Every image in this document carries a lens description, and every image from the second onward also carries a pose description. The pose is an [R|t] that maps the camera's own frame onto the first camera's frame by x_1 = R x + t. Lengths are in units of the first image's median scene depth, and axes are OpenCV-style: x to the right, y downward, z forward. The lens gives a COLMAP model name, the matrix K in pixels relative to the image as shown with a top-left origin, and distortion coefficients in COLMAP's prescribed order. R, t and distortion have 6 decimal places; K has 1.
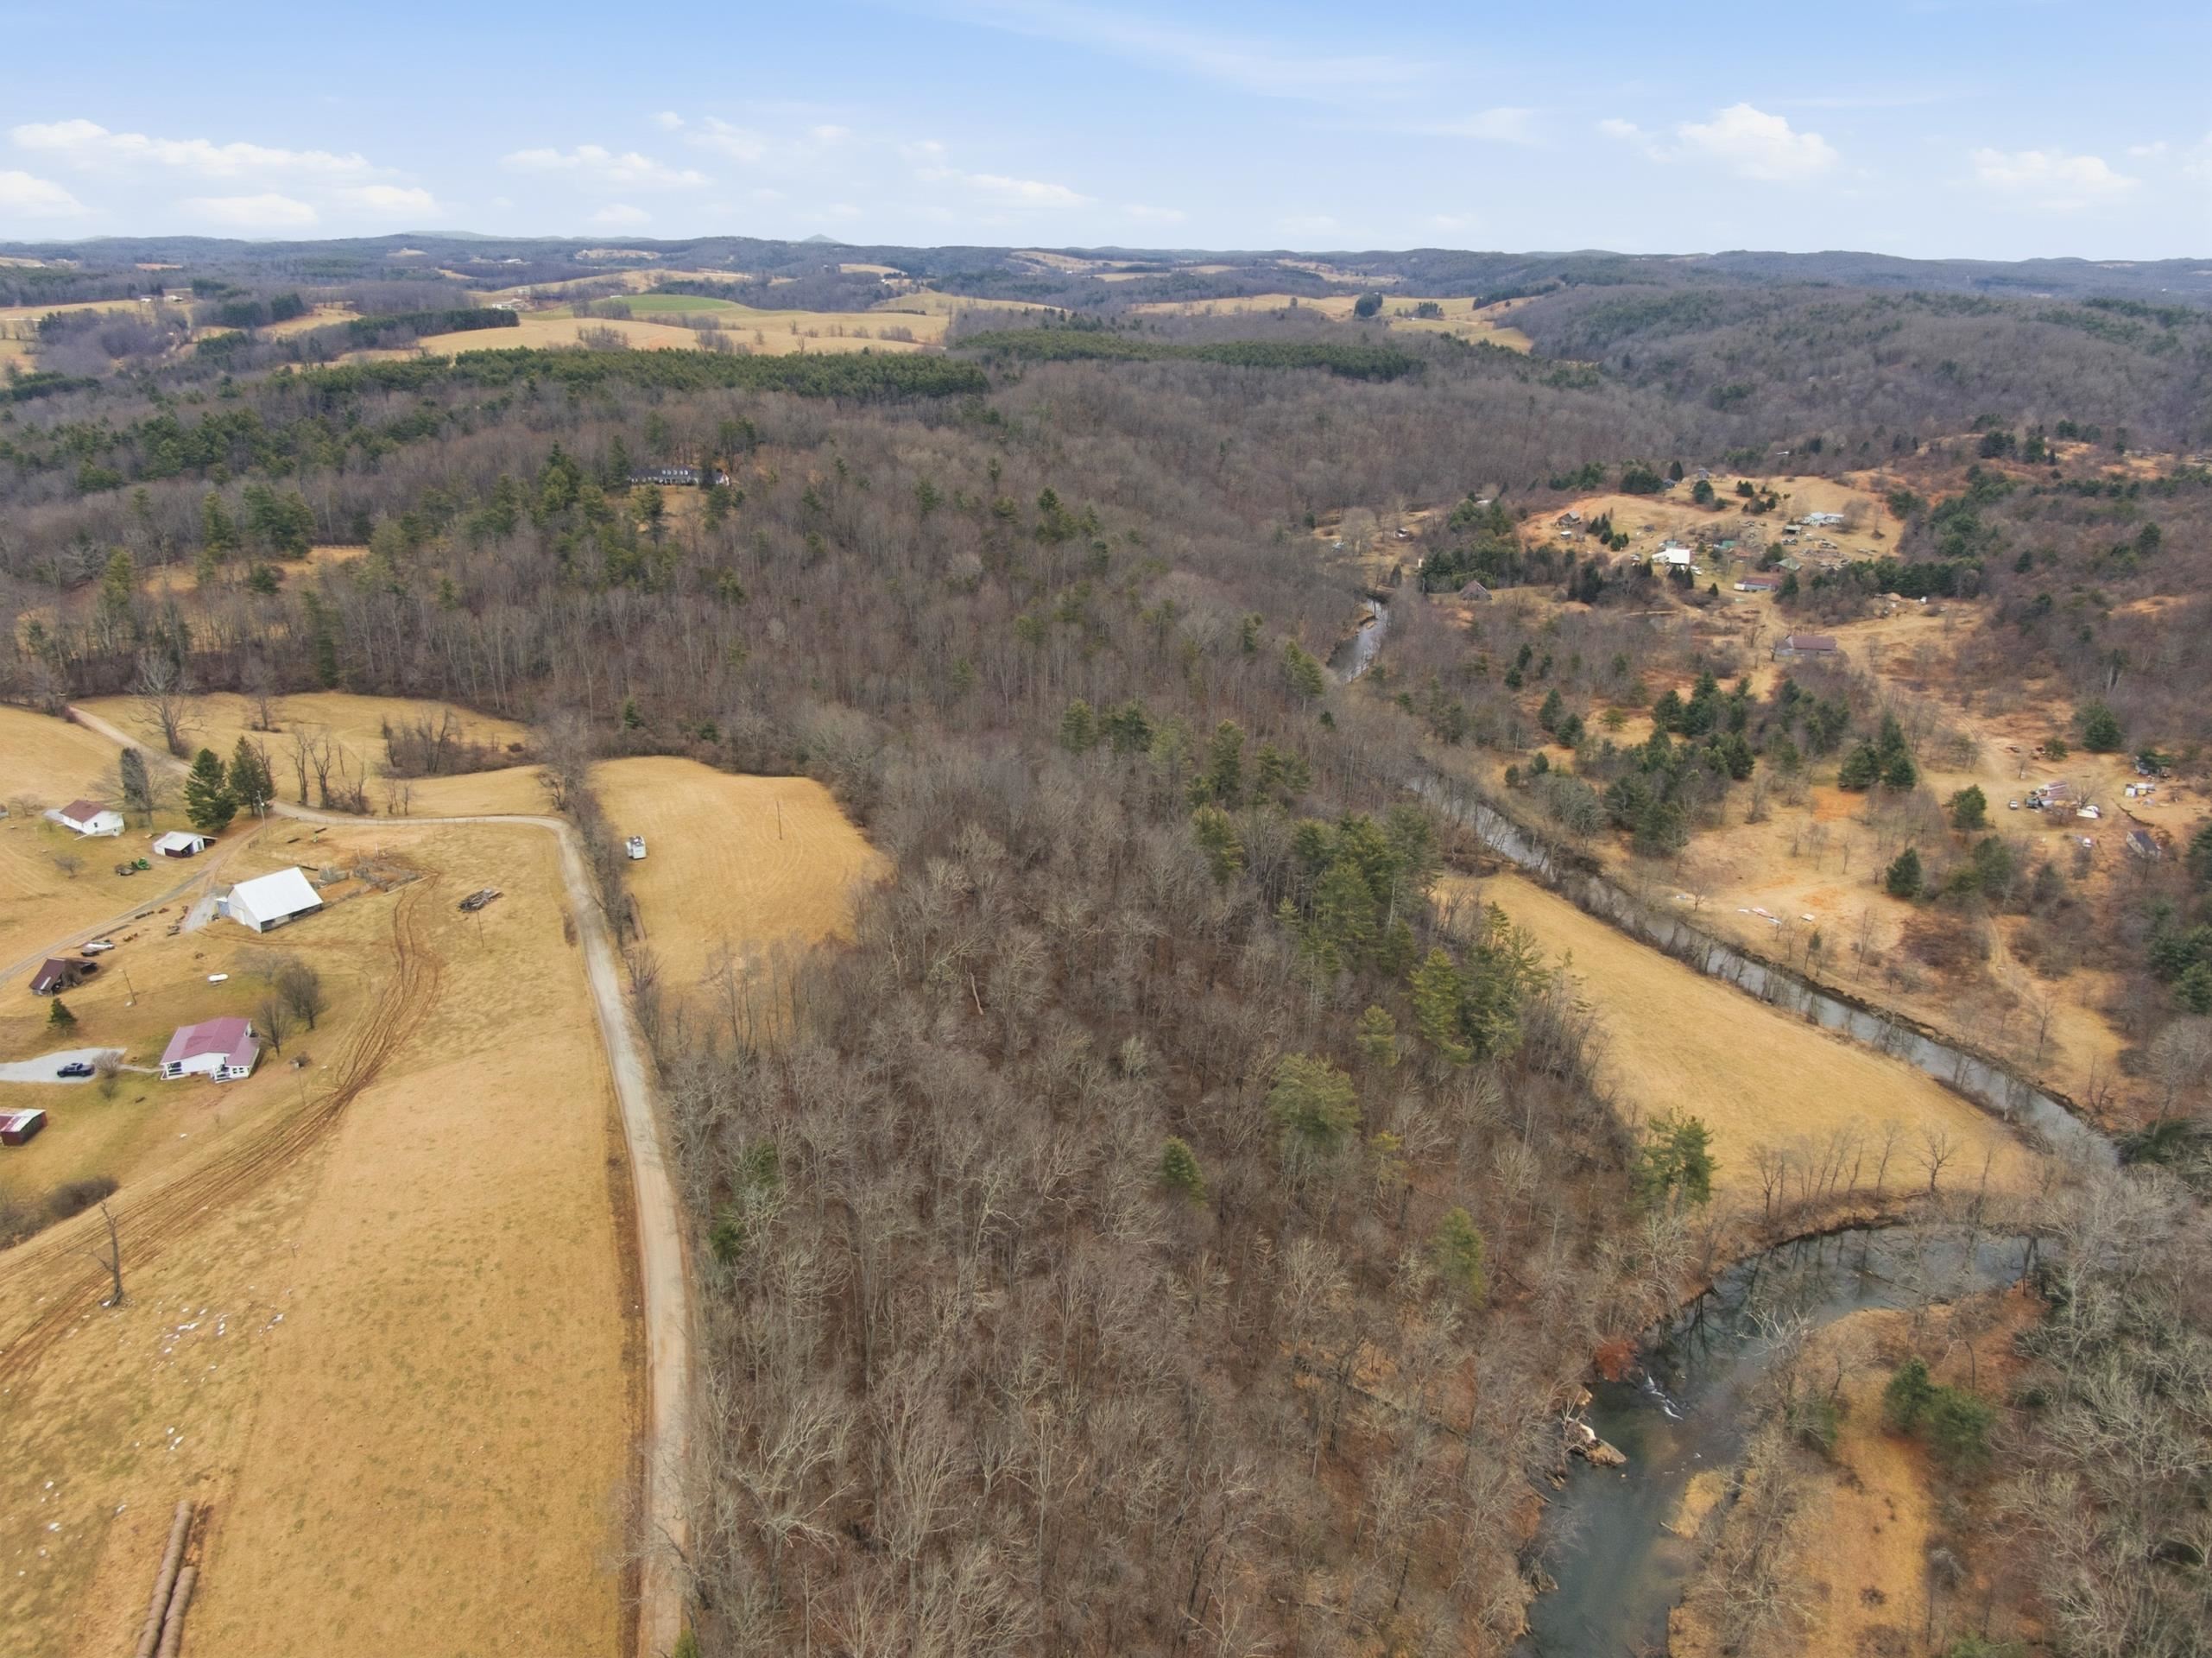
lens RADIAL K [[1584.3, 0, 1101.6], [0, 1584.3, 846.3], [0, 0, 1]] dist [0.045847, -0.061503]
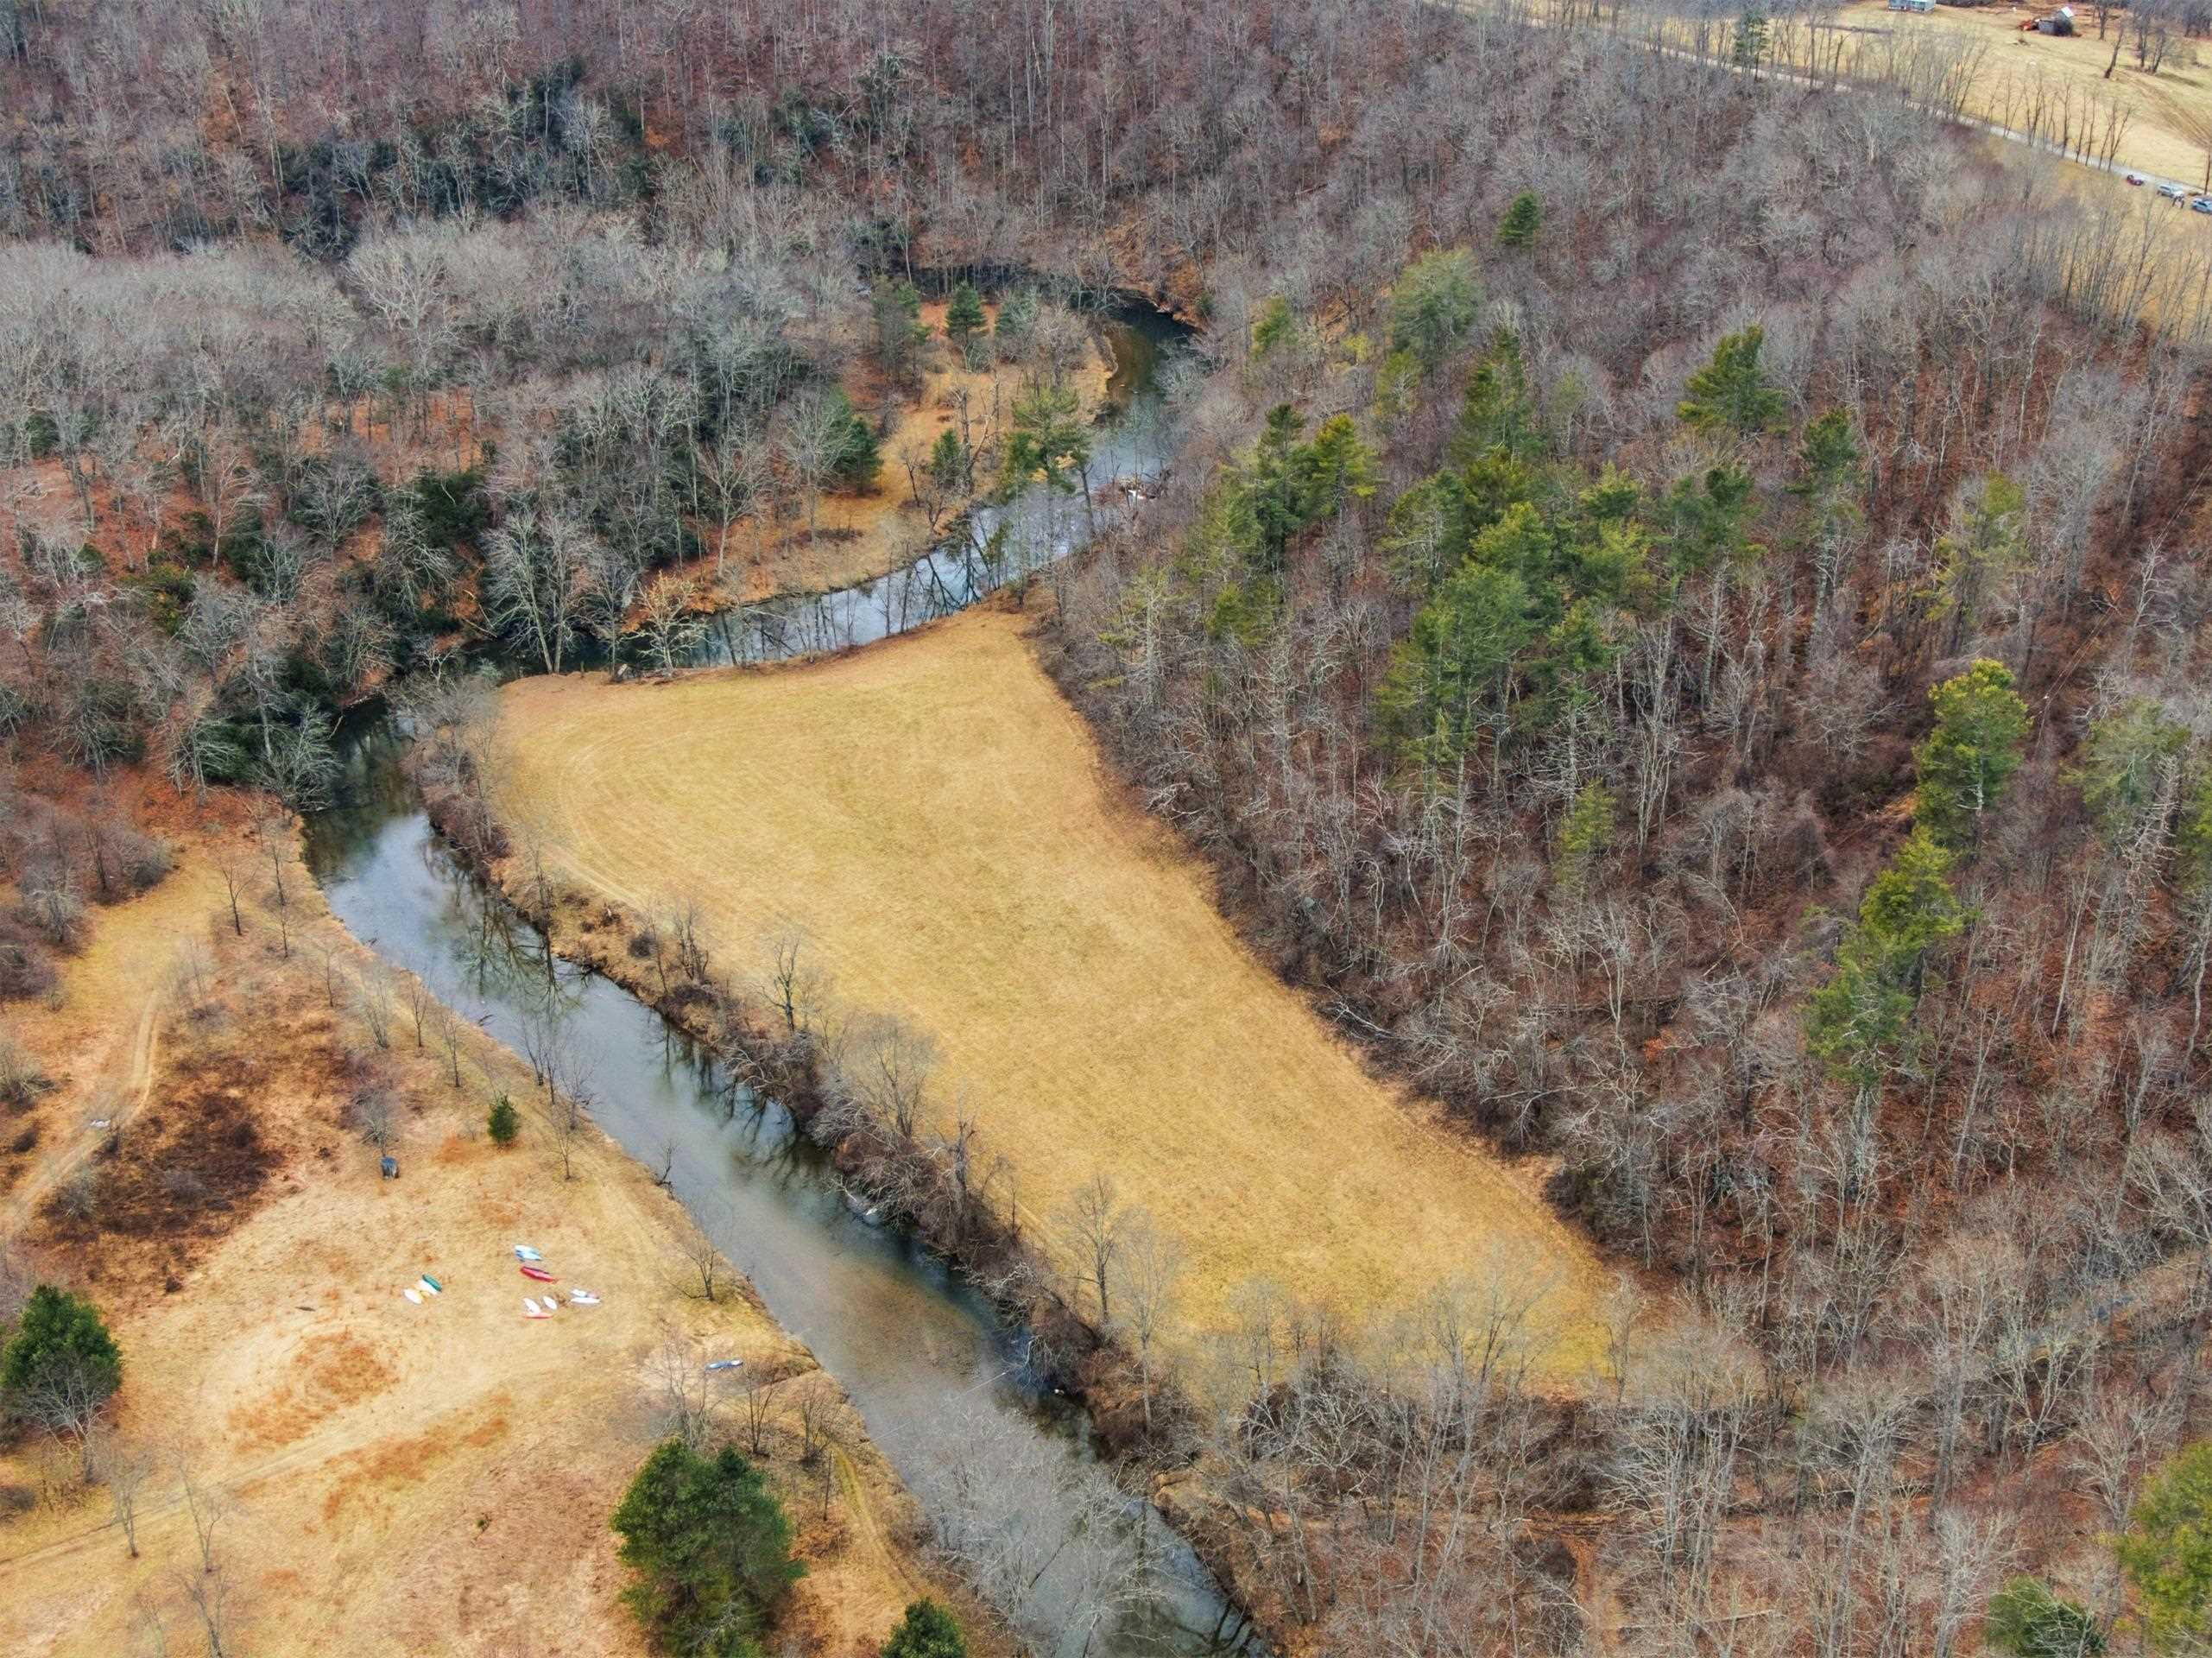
lens RADIAL K [[2603.7, 0, 1106.0], [0, 2603.7, 829.0], [0, 0, 1]] dist [0.023177, 0.020364]
pose [[-0.980139, 0.079846, -0.181526, 0.320743], [-0.090778, 0.633179, 0.768664, -0.410342], [0.176313, 0.769876, -0.613355, 1.081162]]
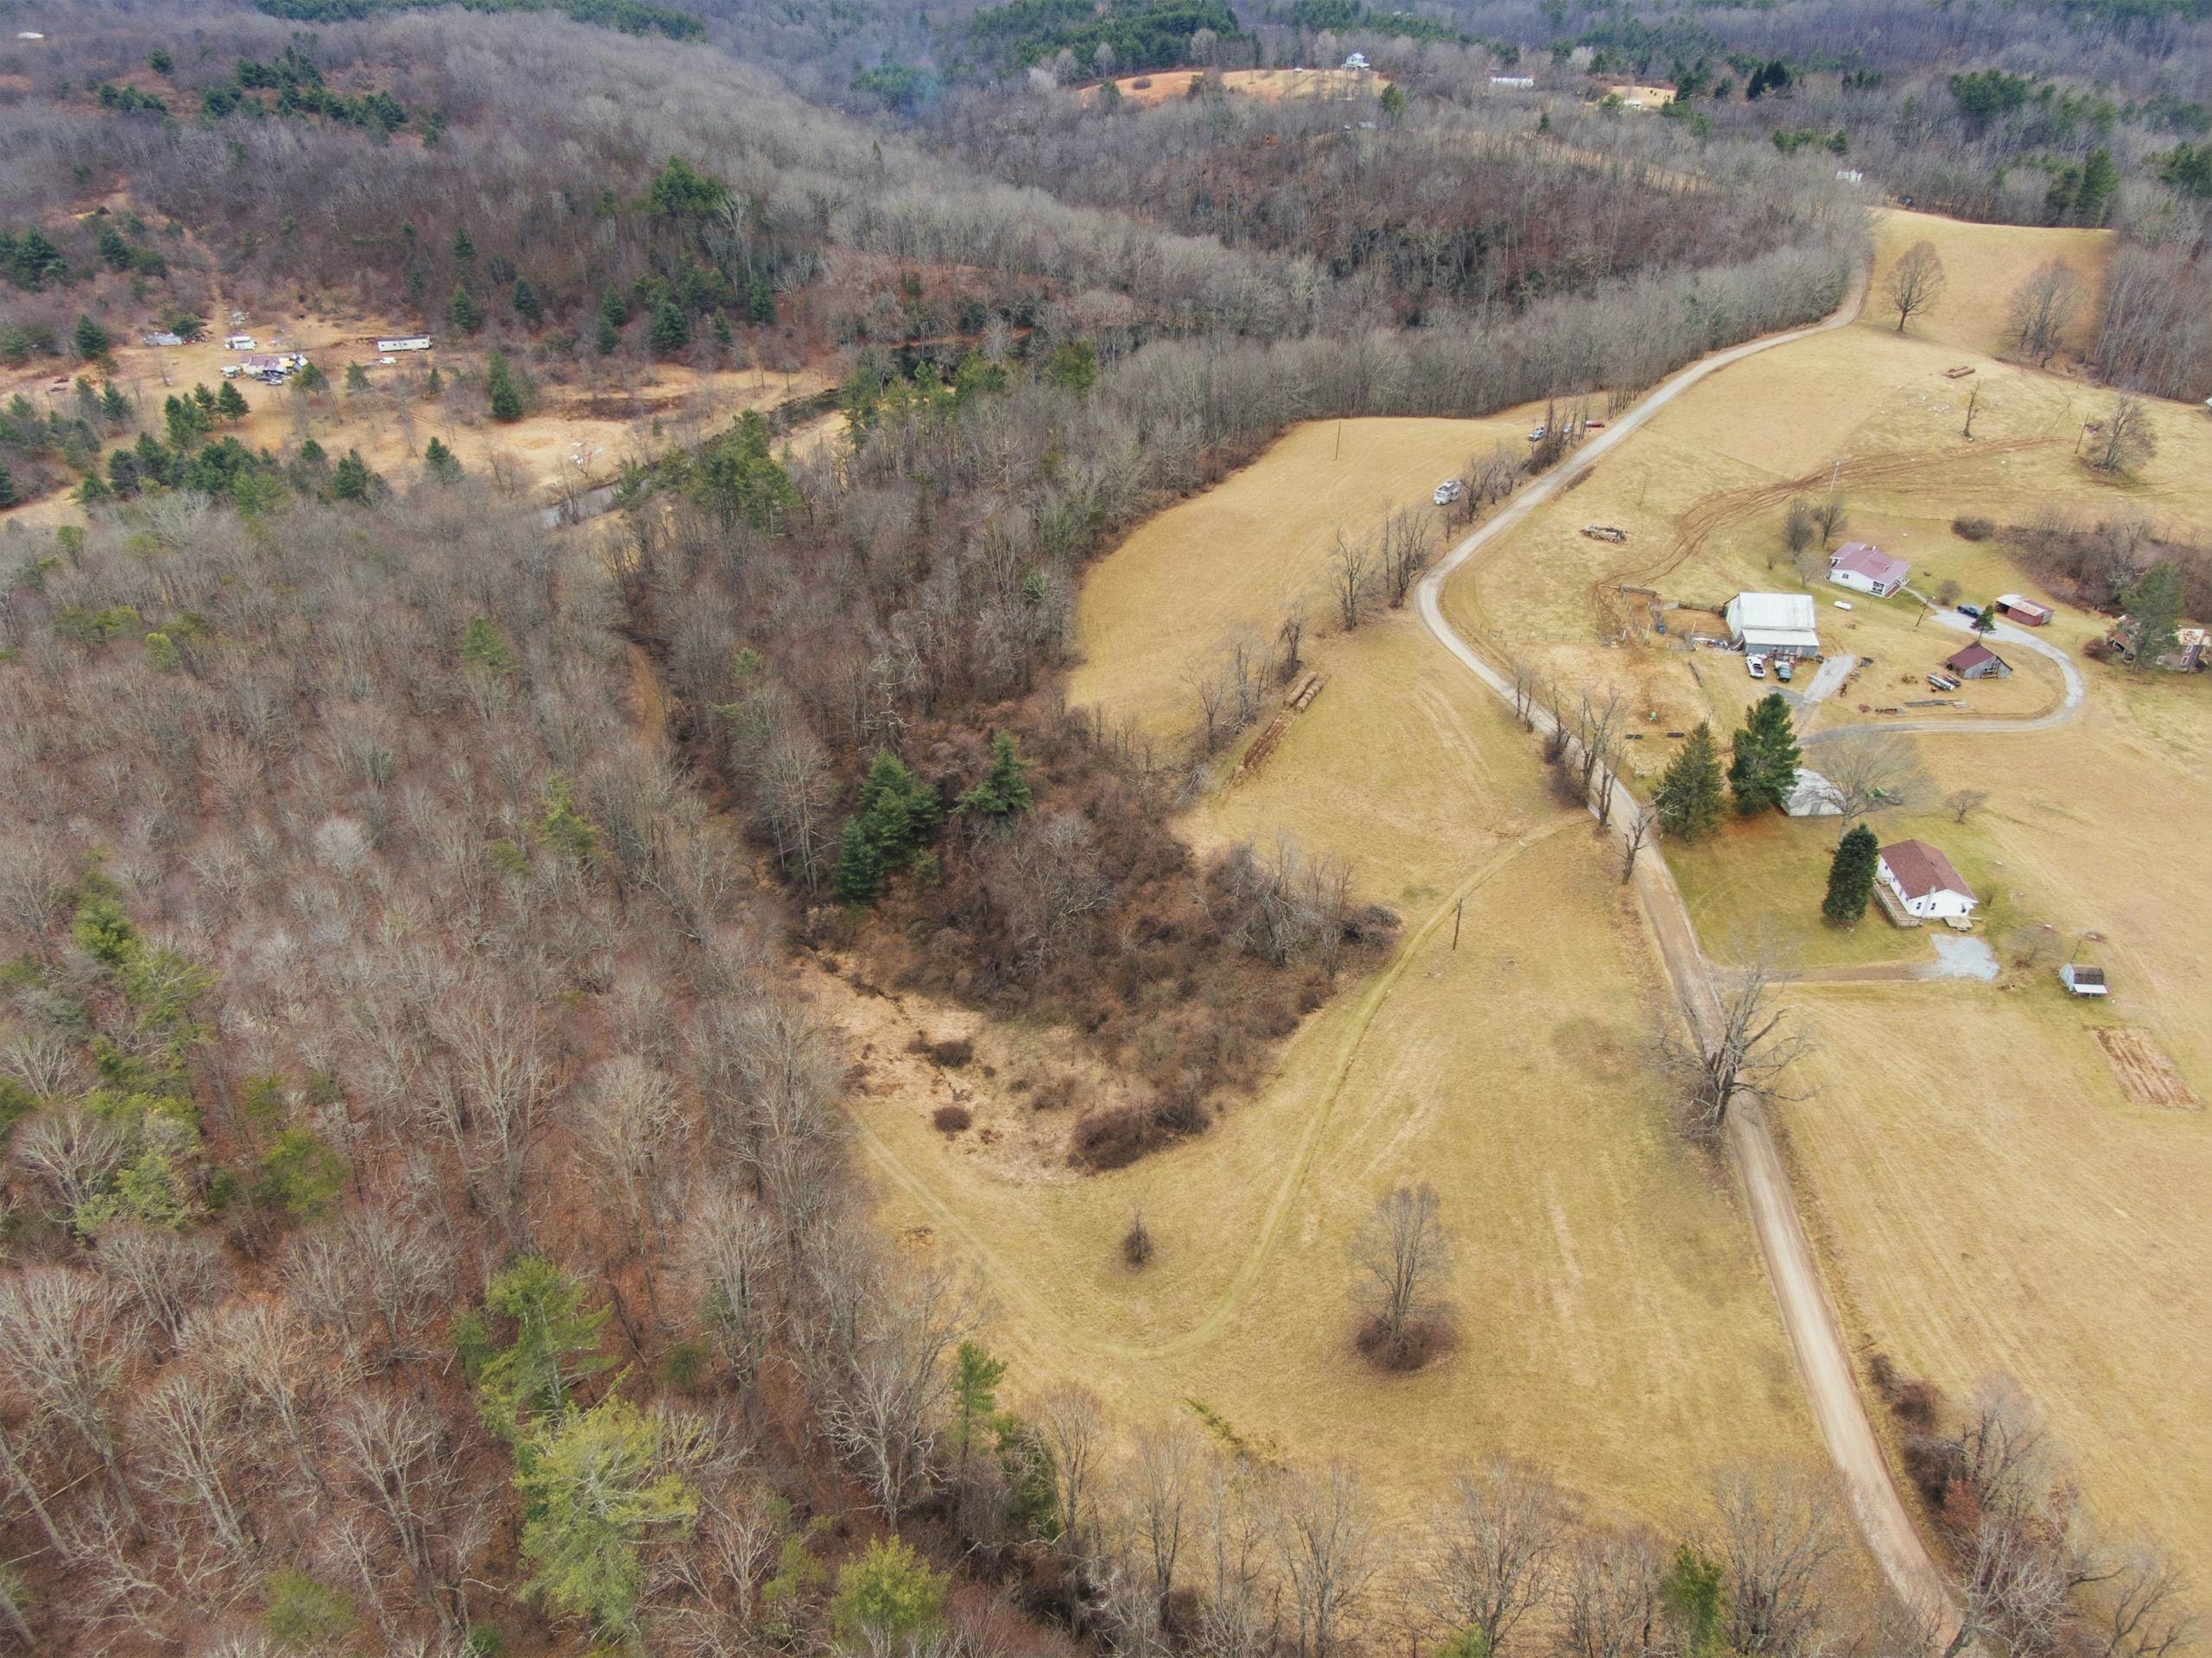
lens RADIAL K [[1579.4, 0, 1101.0], [0, 1579.4, 850.7], [0, 0, 1]] dist [0.061077, -0.092806]
pose [[-0.533075, -0.474249, 0.700656, -0.597720], [0.292526, 0.673748, 0.678596, -0.359782], [-0.793889, 0.566703, -0.220428, 0.922588]]
